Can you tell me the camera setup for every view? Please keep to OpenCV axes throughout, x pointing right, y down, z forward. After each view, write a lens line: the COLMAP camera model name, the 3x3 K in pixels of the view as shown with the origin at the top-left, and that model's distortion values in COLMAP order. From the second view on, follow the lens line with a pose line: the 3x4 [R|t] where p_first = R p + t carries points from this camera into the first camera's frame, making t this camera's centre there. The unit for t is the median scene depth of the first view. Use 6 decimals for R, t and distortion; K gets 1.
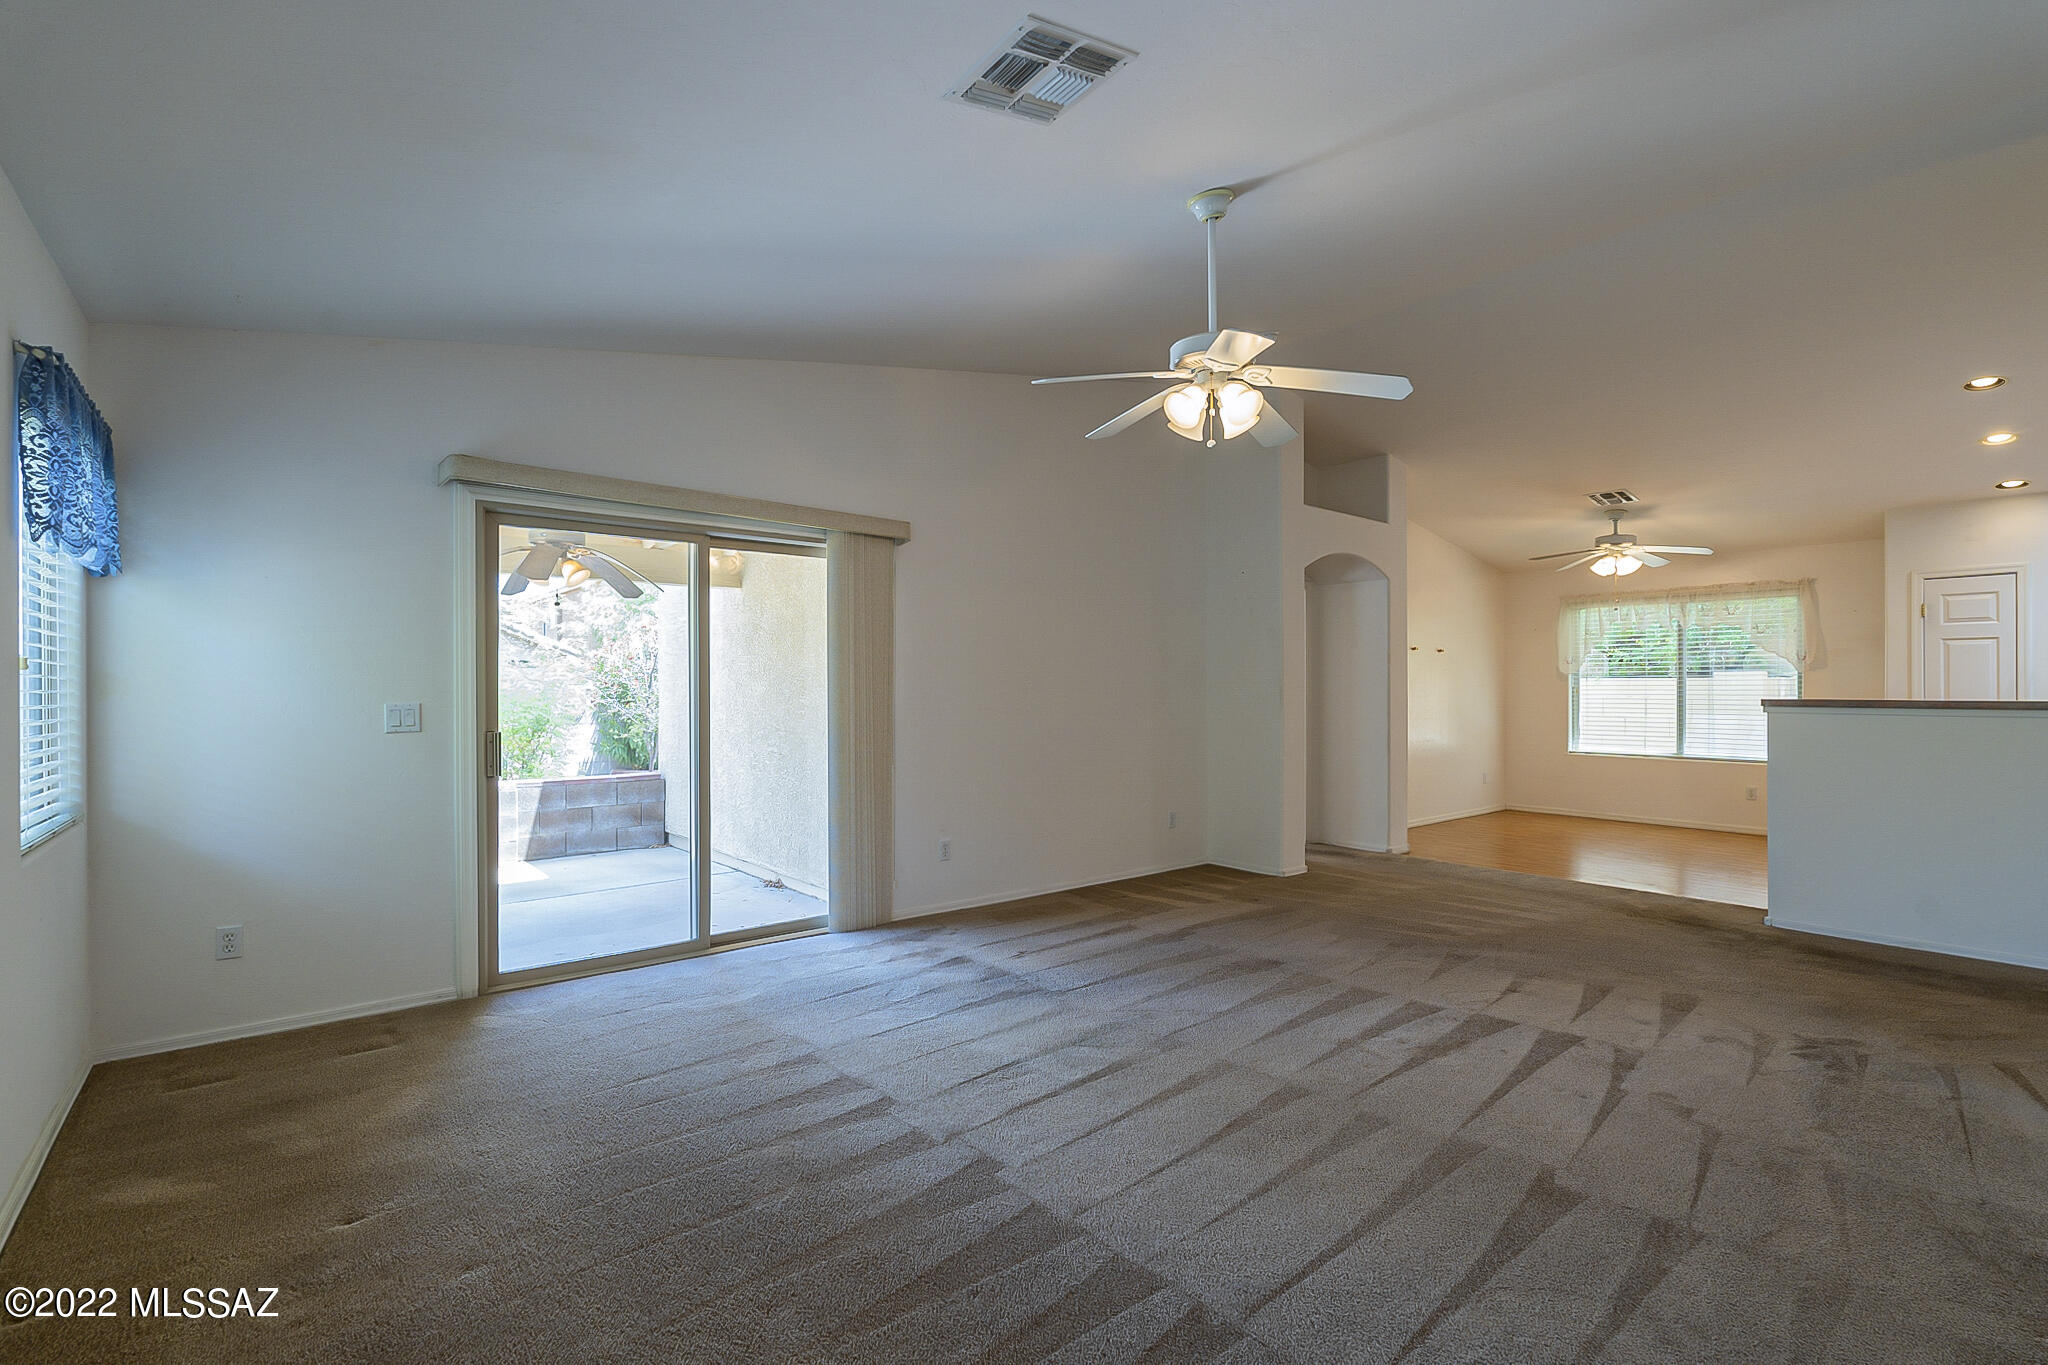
lens RADIAL K [[896.3, 0, 1014.3], [0, 896.3, 692.2], [0, 0, 1]] dist [0.001498, -0.000785]
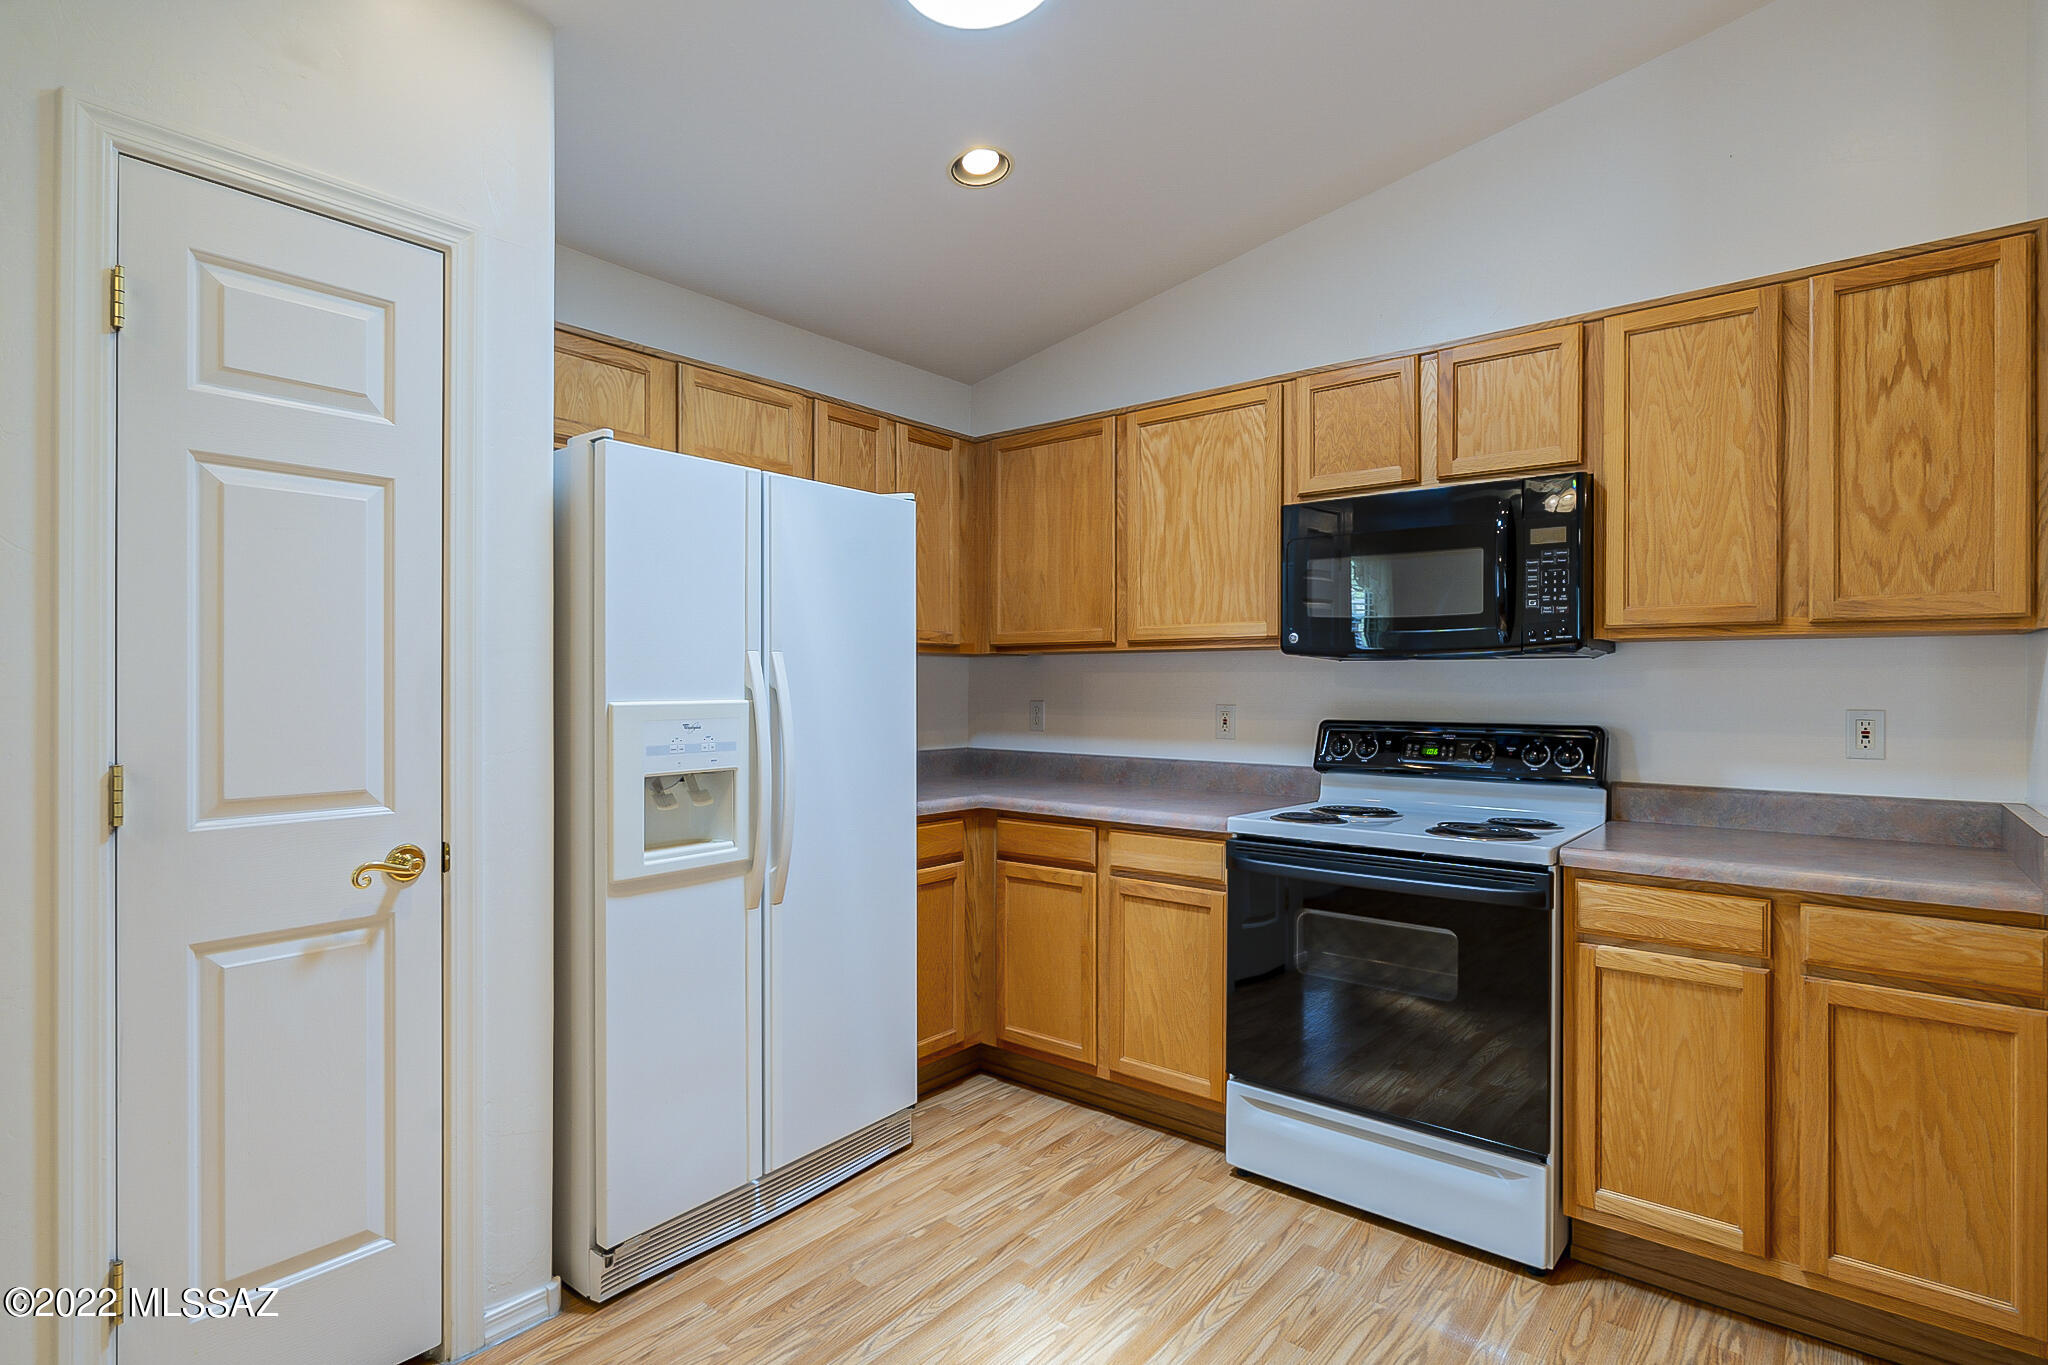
lens RADIAL K [[1038.1, 0, 1036.9], [0, 1038.1, 675.8], [0, 0, 1]] dist [0.001304, -0.001360]
pose [[-0.198156, 0.007805, 0.980140, 1.207826], [-0.001393, 0.999965, -0.008245, -0.004261], [-0.980170, -0.002999, -0.198138, 1.373943]]
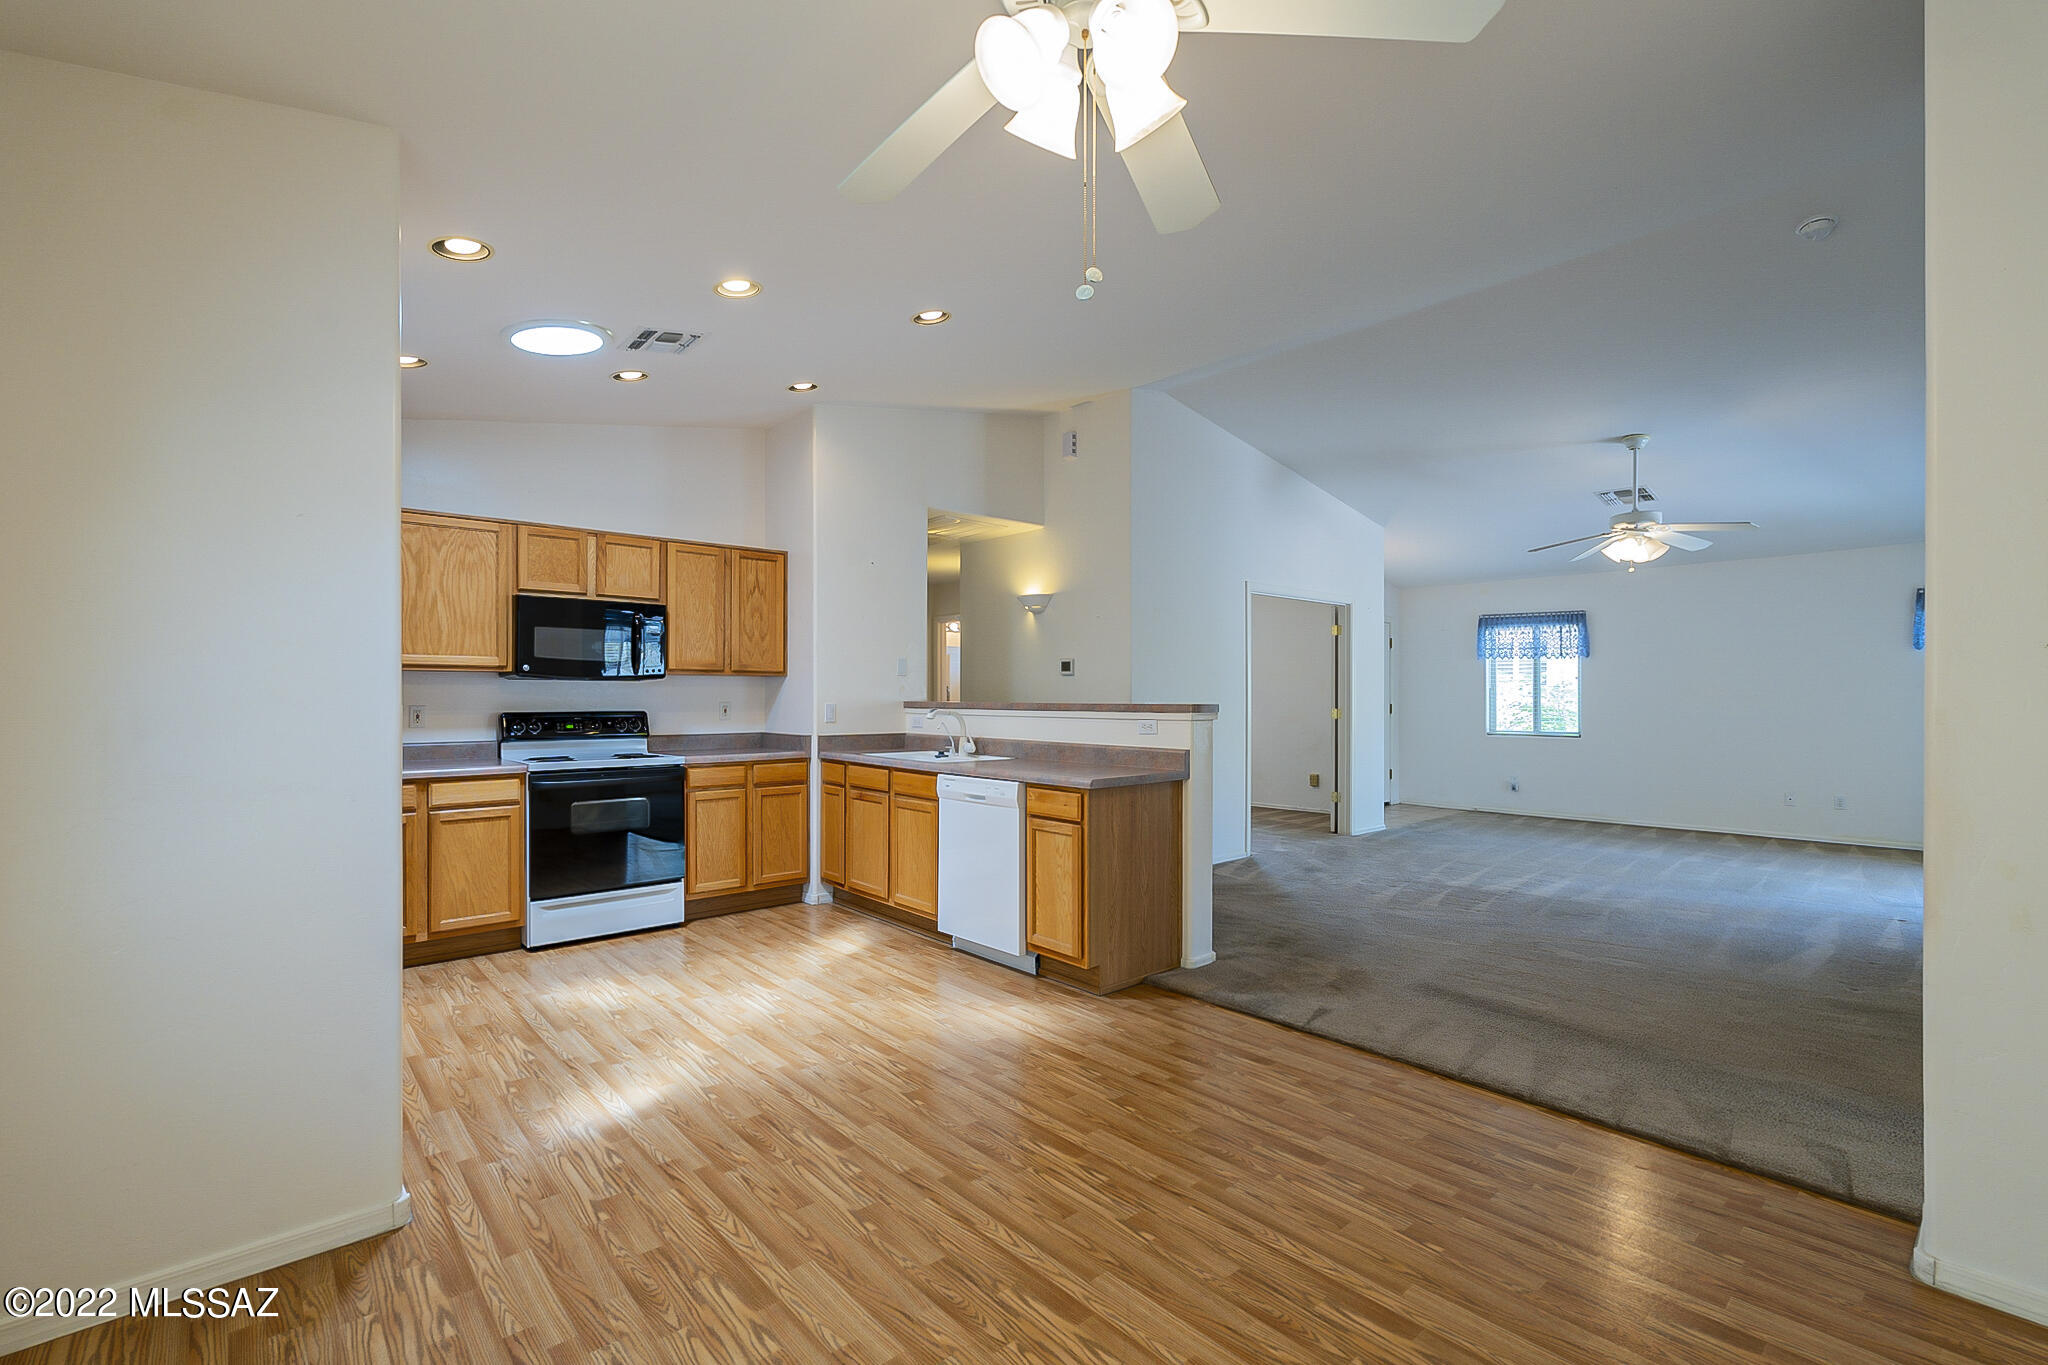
lens RADIAL K [[896.3, 0, 1018.8], [0, 896.3, 697.6], [0, 0, 1]] dist [0.001498, -0.000785]
pose [[-0.998887, 0.001678, -0.047131, 1.302030], [0.001602, 0.999997, 0.001646, 0.001017], [0.047134, 0.001568, -0.998887, 2.253244]]
